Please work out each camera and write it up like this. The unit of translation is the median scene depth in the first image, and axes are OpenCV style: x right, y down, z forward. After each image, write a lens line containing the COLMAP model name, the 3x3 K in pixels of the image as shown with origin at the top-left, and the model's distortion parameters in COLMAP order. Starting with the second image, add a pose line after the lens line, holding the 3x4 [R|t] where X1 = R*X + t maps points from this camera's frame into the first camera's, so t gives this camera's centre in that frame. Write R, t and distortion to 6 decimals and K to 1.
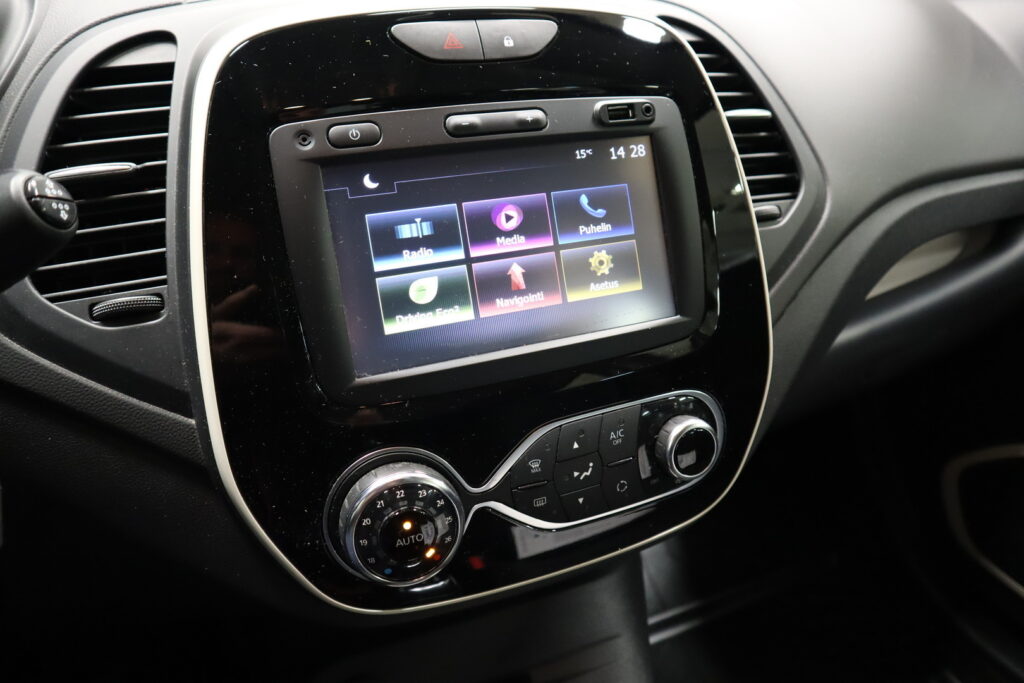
lens RADIAL K [[716.0, 0, 509.2], [0, 716.0, 324.7], [0, 0, 1]] dist [-0.034713, 0.001888]
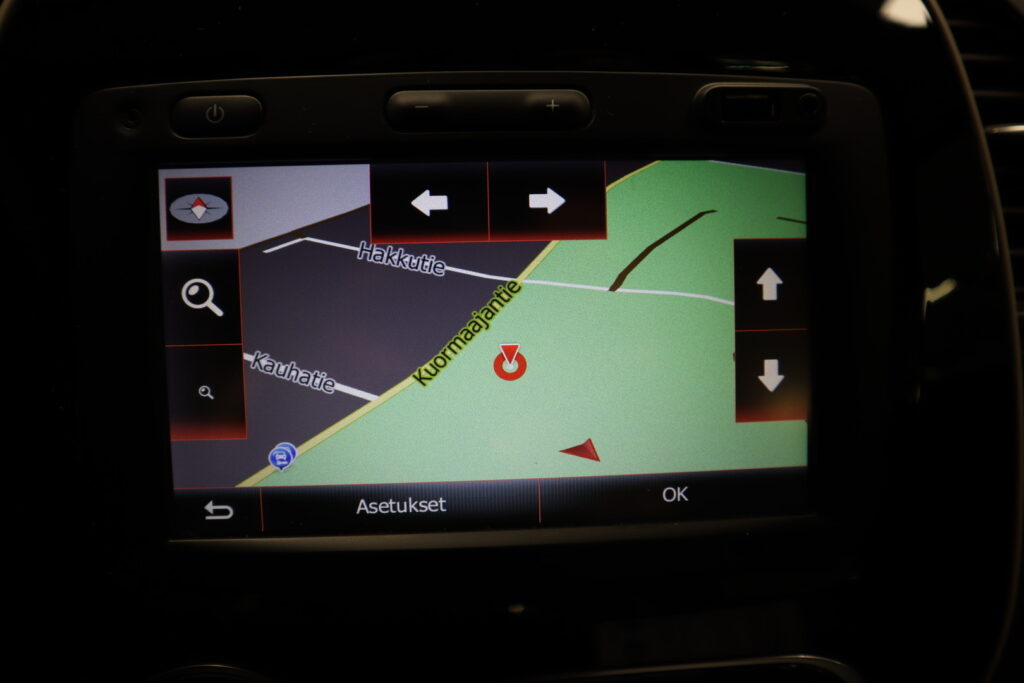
lens RADIAL K [[716.0, 0, 509.2], [0, 716.0, 324.7], [0, 0, 1]] dist [-0.034713, 0.001888]
pose [[0.953339, 0.136113, -0.269477, 0.158632], [-0.137351, 0.990419, 0.014348, -0.134294], [0.268848, 0.023334, 0.962900, 0.499596]]
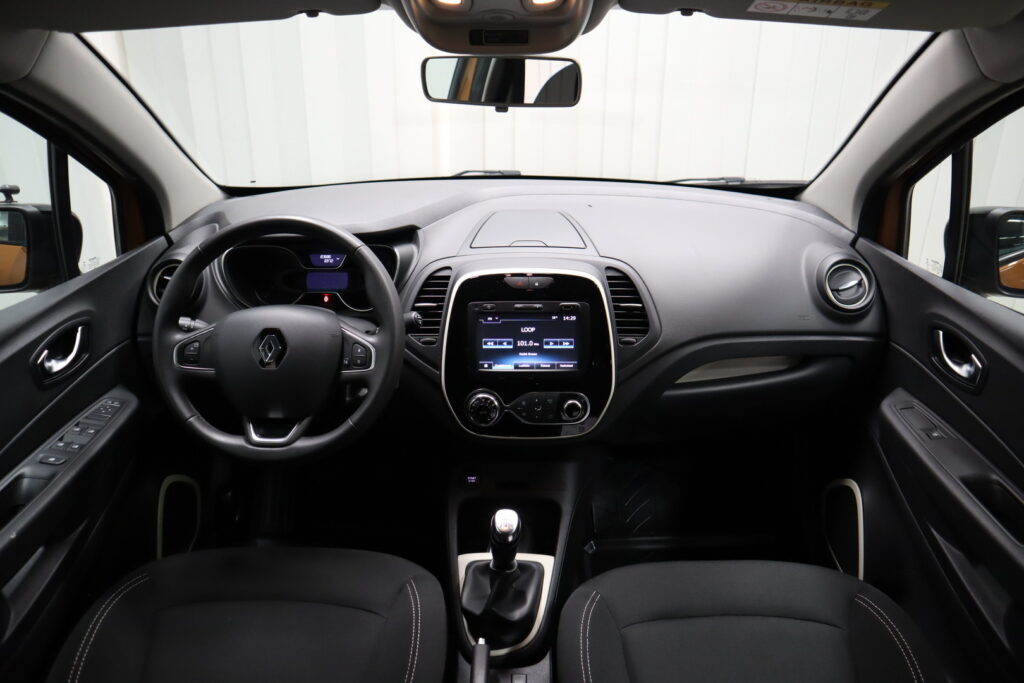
lens RADIAL K [[716.0, 0, 509.2], [0, 716.0, 324.7], [0, 0, 1]] dist [-0.034713, 0.001888]
pose [[0.924756, 0.153480, -0.348238, 1.158558], [-0.166975, 0.985921, -0.008878, -0.145067], [0.341973, 0.066358, 0.937364, -2.399353]]
